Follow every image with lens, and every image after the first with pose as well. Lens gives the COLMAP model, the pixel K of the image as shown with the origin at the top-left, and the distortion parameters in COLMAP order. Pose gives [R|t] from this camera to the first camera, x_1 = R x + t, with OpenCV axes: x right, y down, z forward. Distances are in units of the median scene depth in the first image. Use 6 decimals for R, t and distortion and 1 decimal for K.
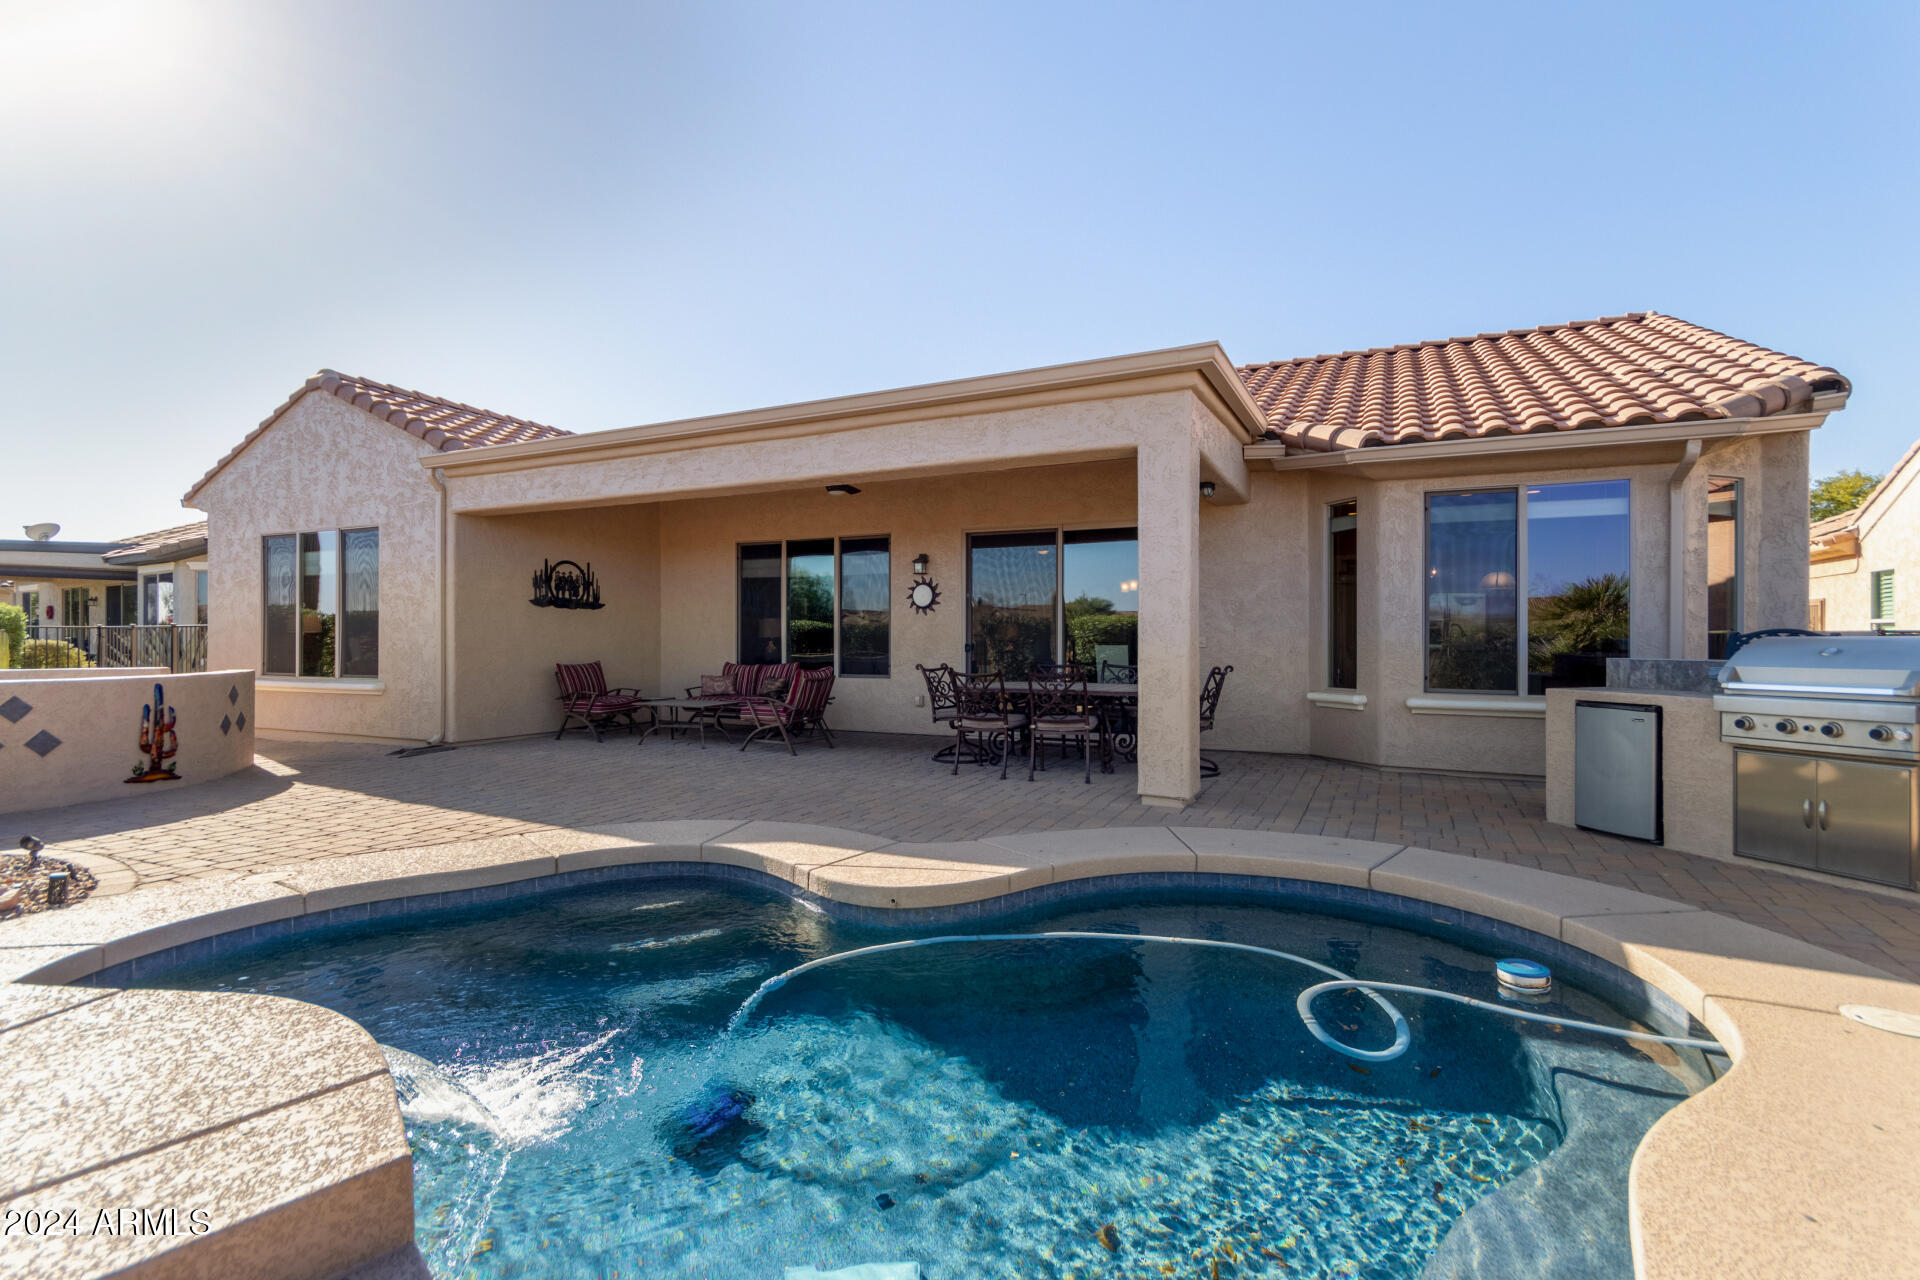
lens RADIAL K [[894.1, 0, 968.3], [0, 894.1, 632.2], [0, 0, 1]] dist [0.009604, 0.000150]
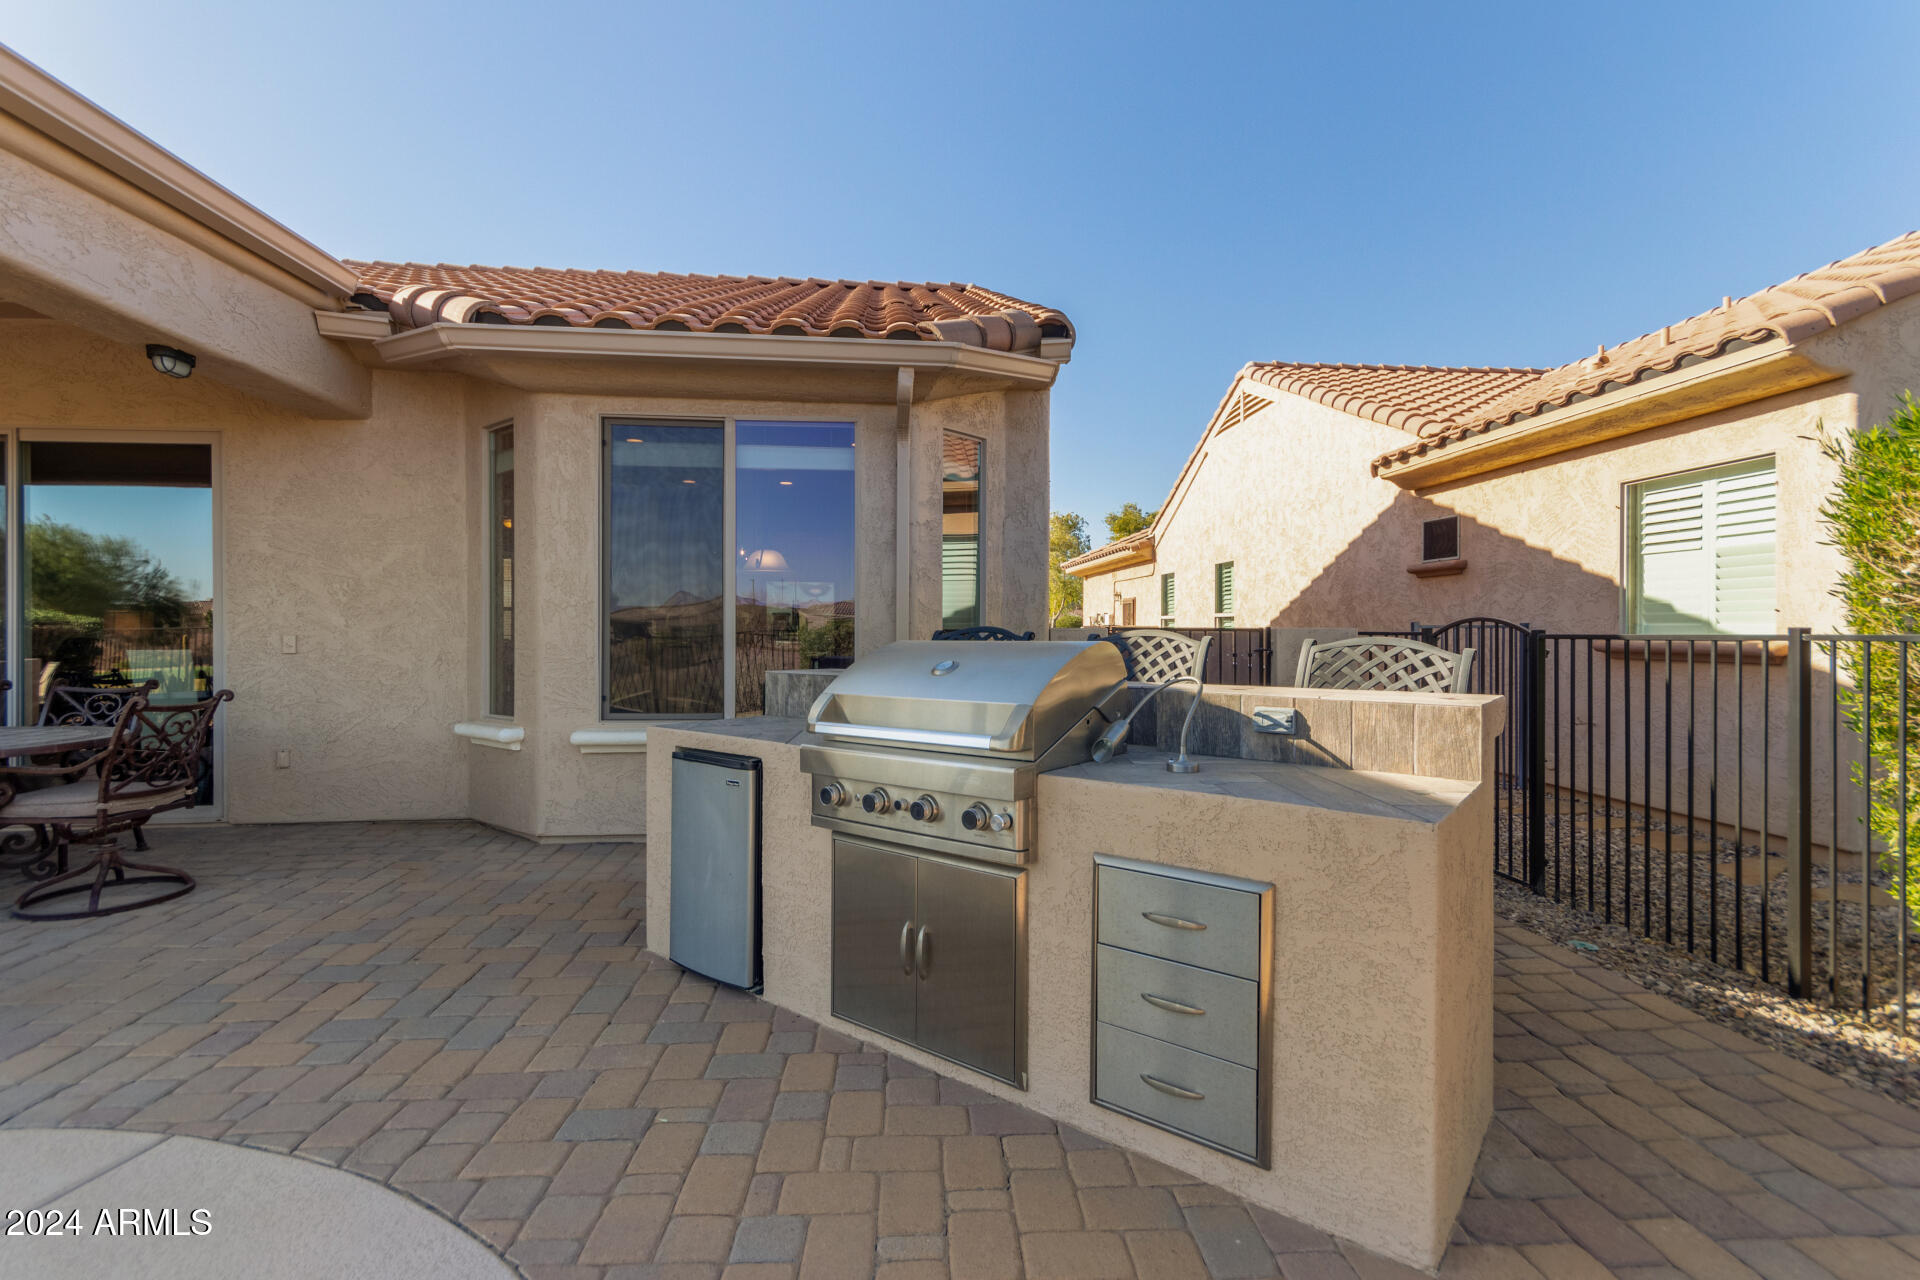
lens RADIAL K [[921.7, 0, 970.7], [0, 921.7, 633.4], [0, 0, 1]] dist [0.011057, -0.000439]
pose [[0.850642, -0.001961, 0.525742, 0.380160], [-0.002893, 0.999960, 0.008410, -0.003417], [-0.525737, -0.008675, 0.850603, 0.276720]]
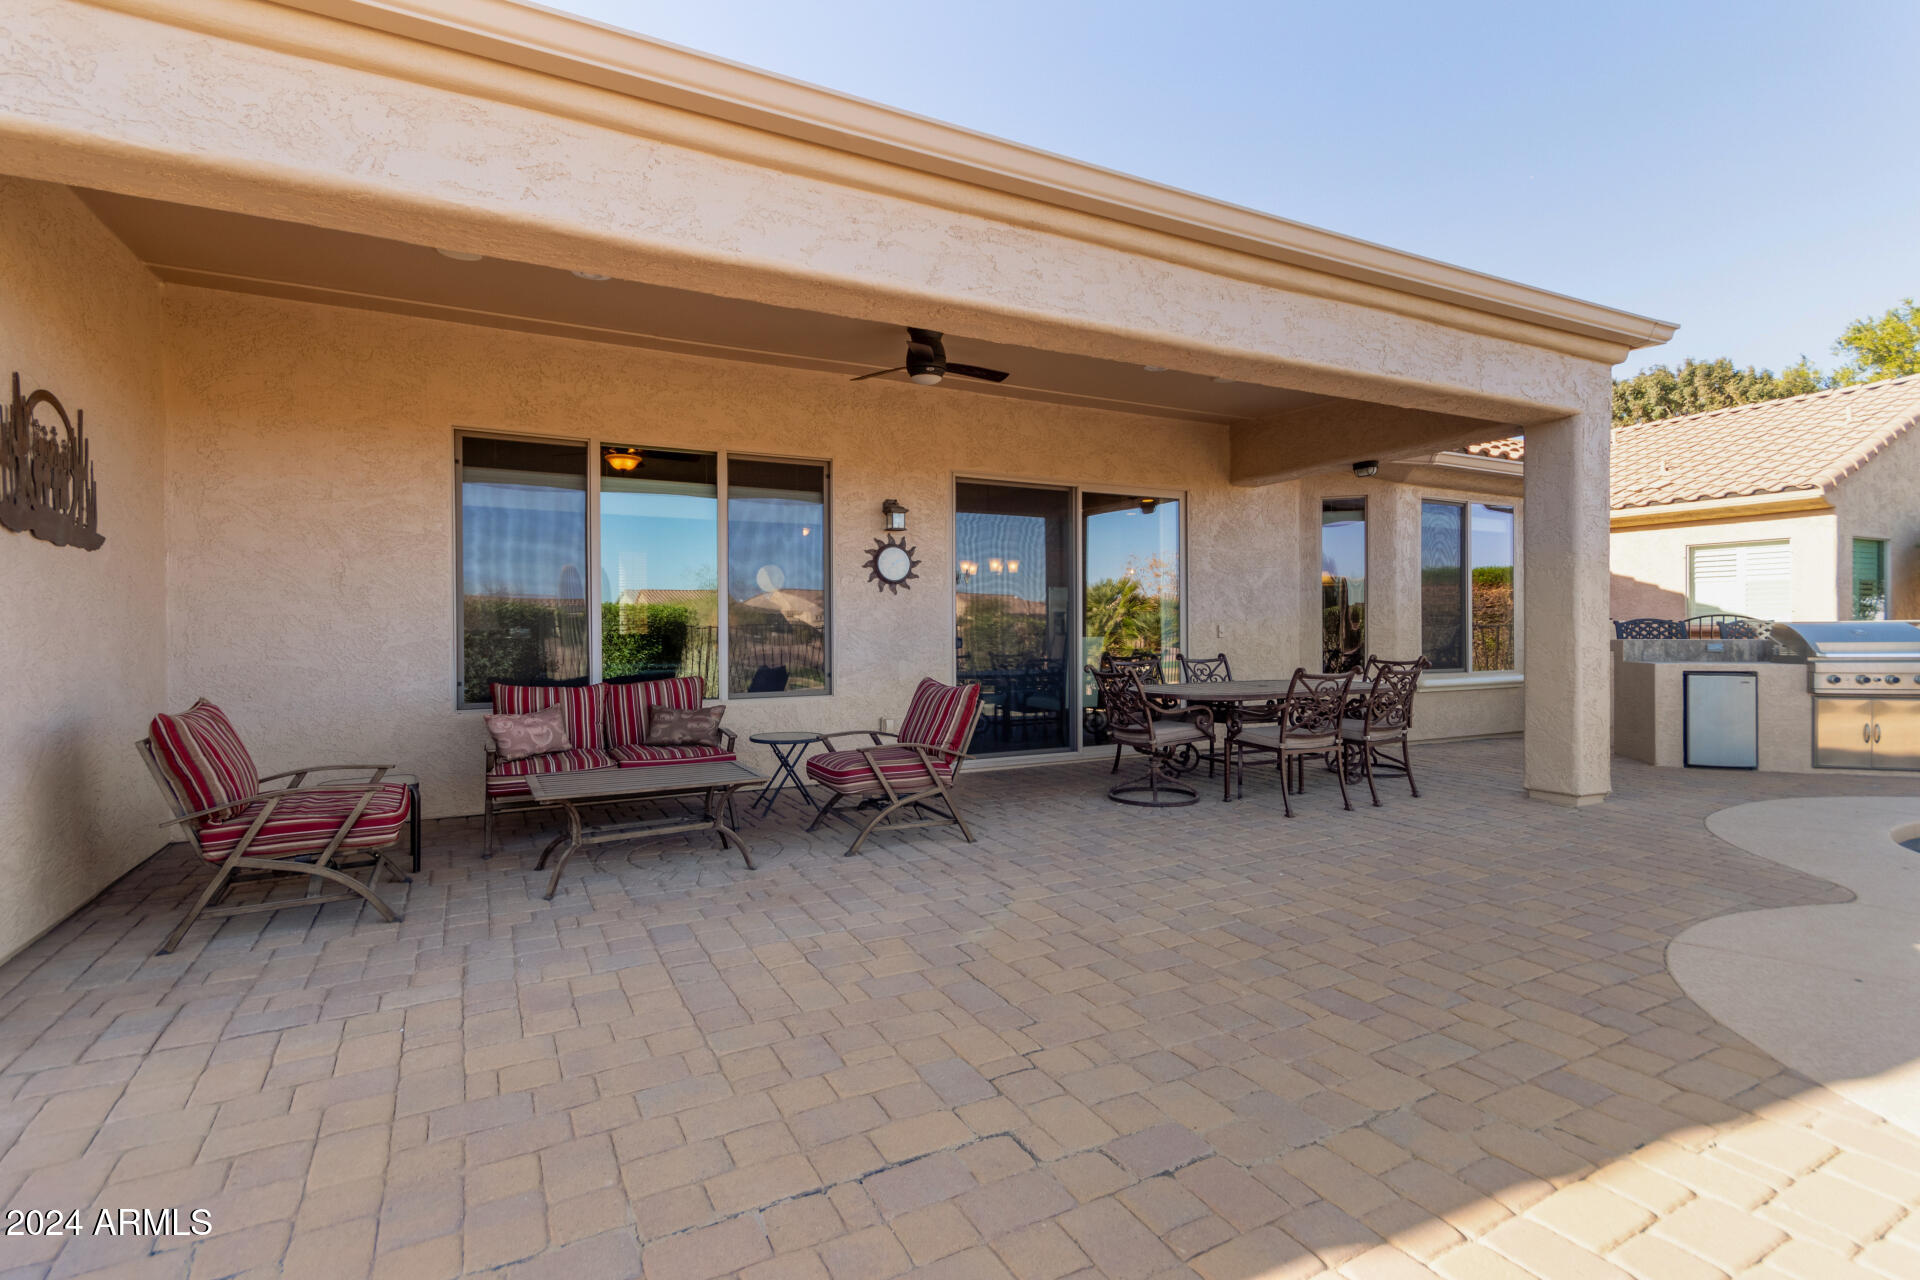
lens RADIAL K [[894.1, 0, 968.3], [0, 894.1, 632.2], [0, 0, 1]] dist [0.009604, 0.000150]
pose [[0.589769, -0.007657, 0.807536, -0.747860], [0.001678, 0.999965, 0.008257, 0.004428], [-0.807570, -0.003515, 0.589761, 0.787277]]
